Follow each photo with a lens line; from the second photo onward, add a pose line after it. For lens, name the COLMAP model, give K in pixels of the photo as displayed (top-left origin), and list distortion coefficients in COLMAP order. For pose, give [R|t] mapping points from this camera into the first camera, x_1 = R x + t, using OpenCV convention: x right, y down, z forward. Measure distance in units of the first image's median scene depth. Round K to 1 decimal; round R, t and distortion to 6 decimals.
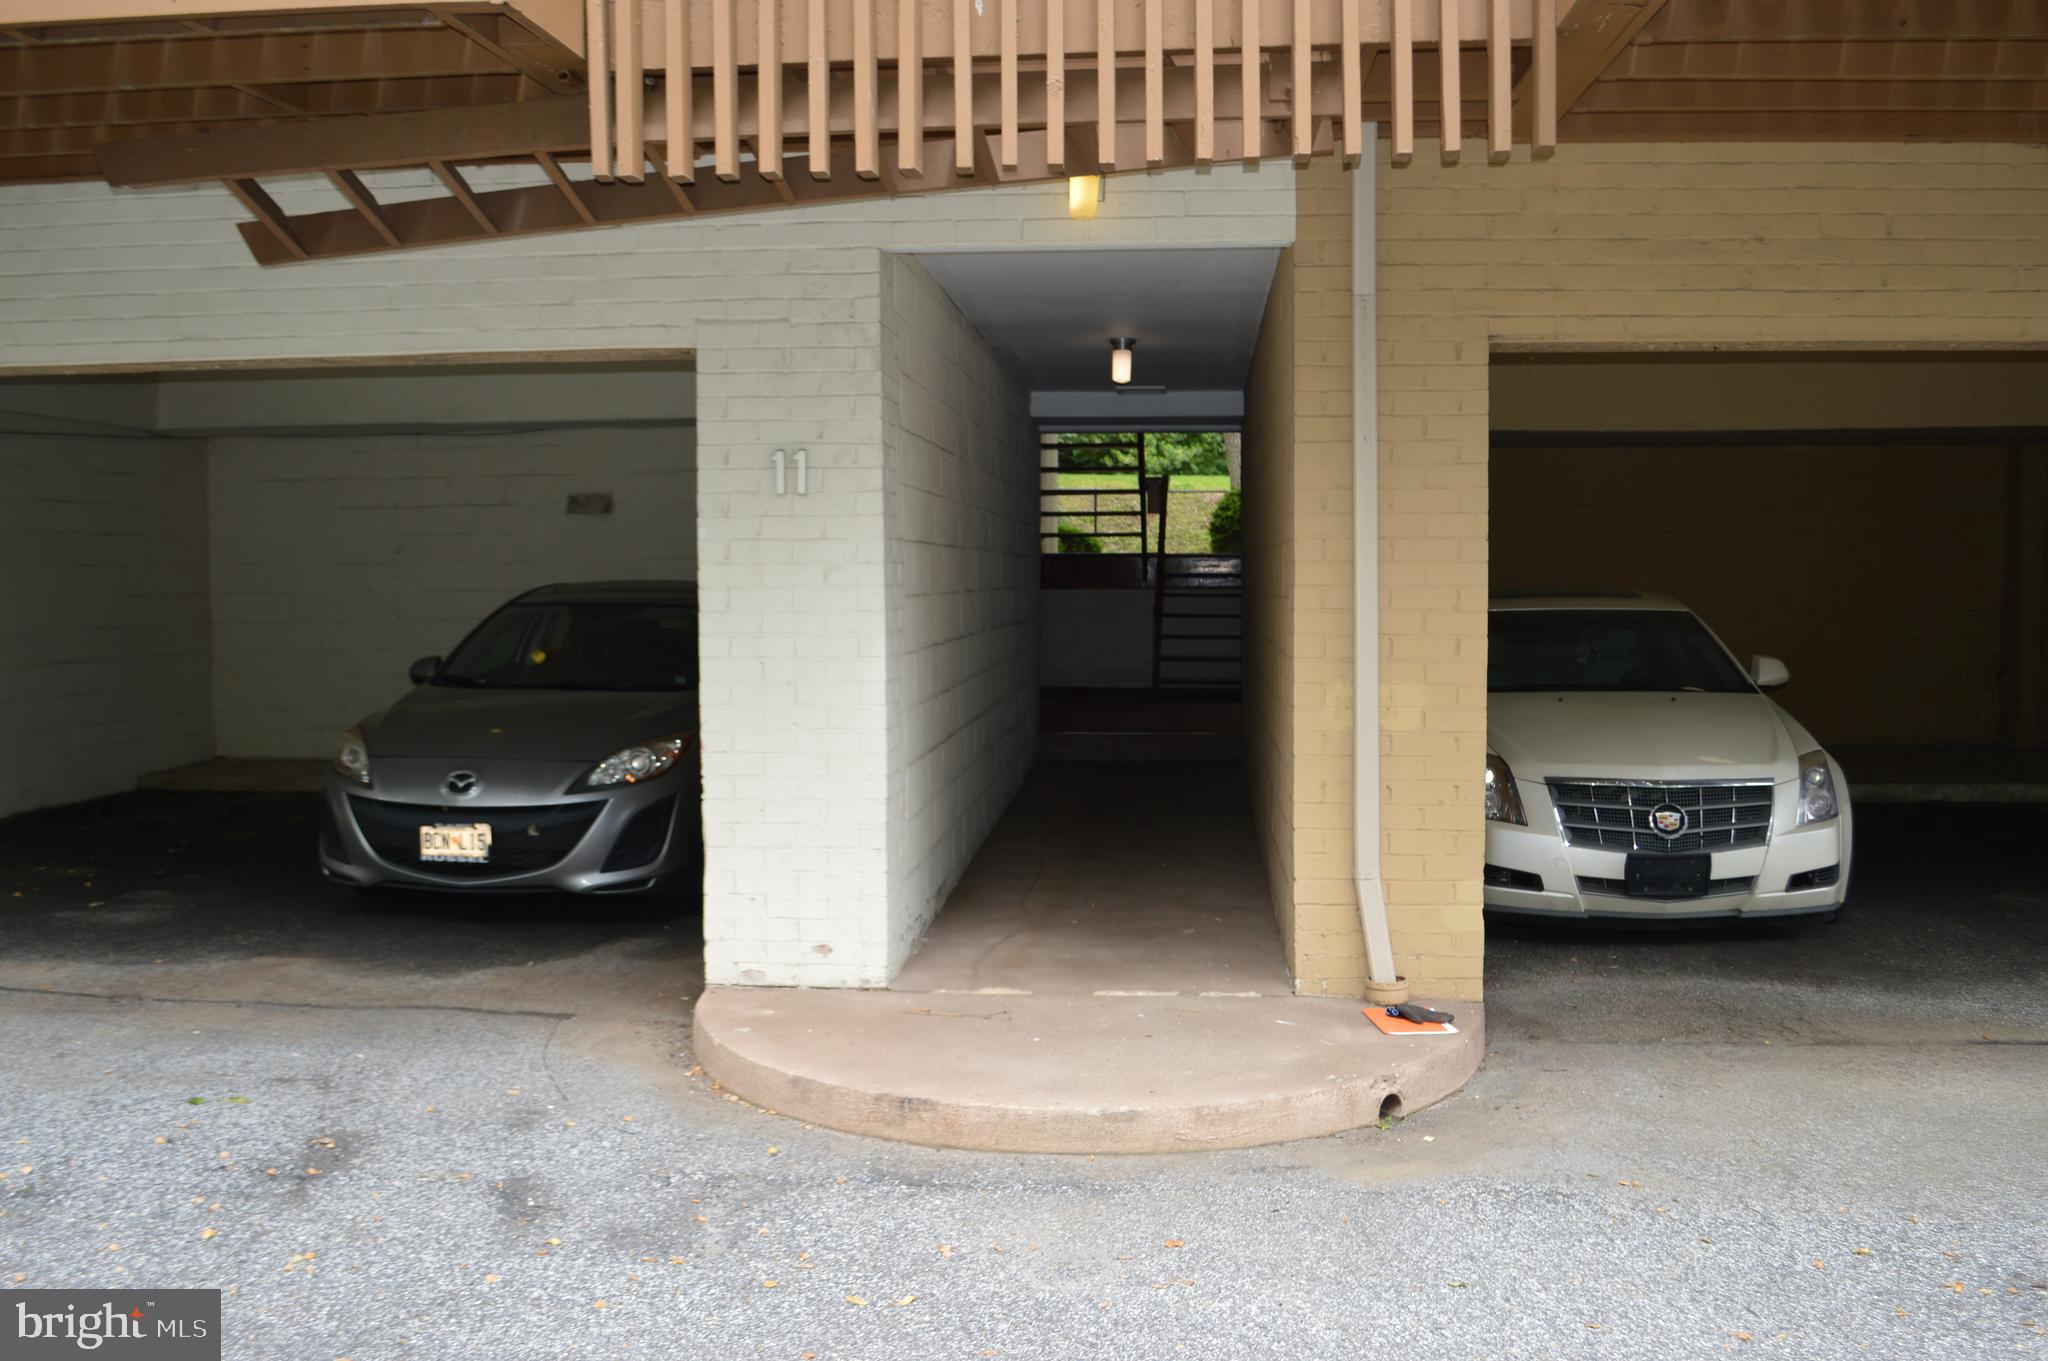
lens RADIAL K [[1794.1, 0, 1024.0], [0, 1794.1, 683.2], [0, 0, 1]] dist [-0.053014, -0.000151]
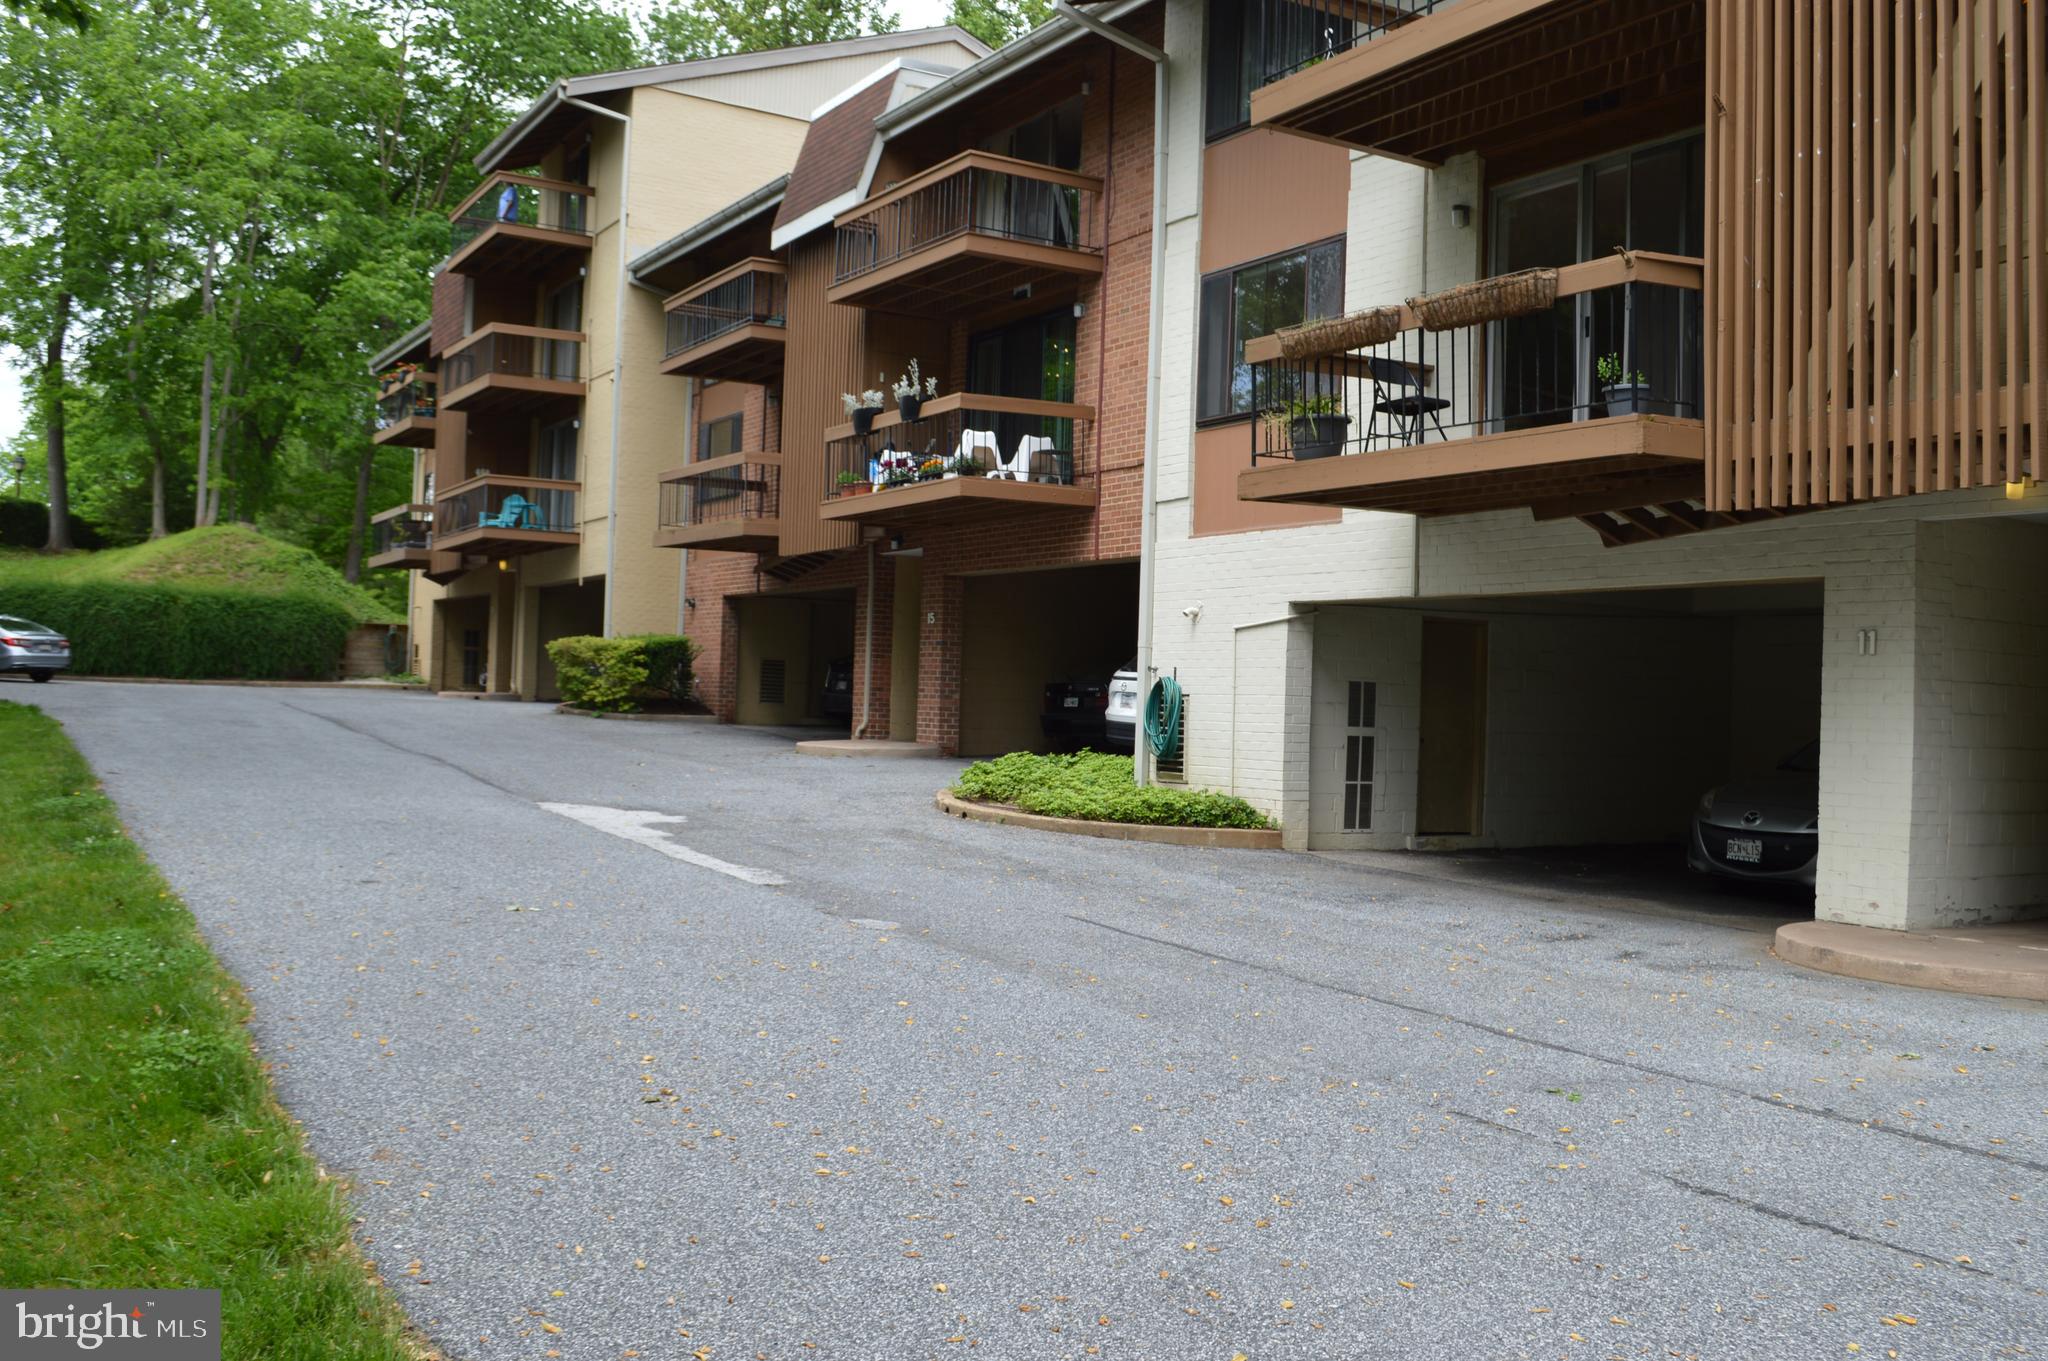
lens RADIAL K [[1794.1, 0, 1024.0], [0, 1794.1, 677.1], [0, 0, 1]] dist [-0.053014, -0.000151]
pose [[0.594791, 0.013299, -0.803770, 0.824010], [-0.090322, 0.994637, -0.050382, 0.088579], [0.798790, 0.102565, 0.592803, -0.776465]]
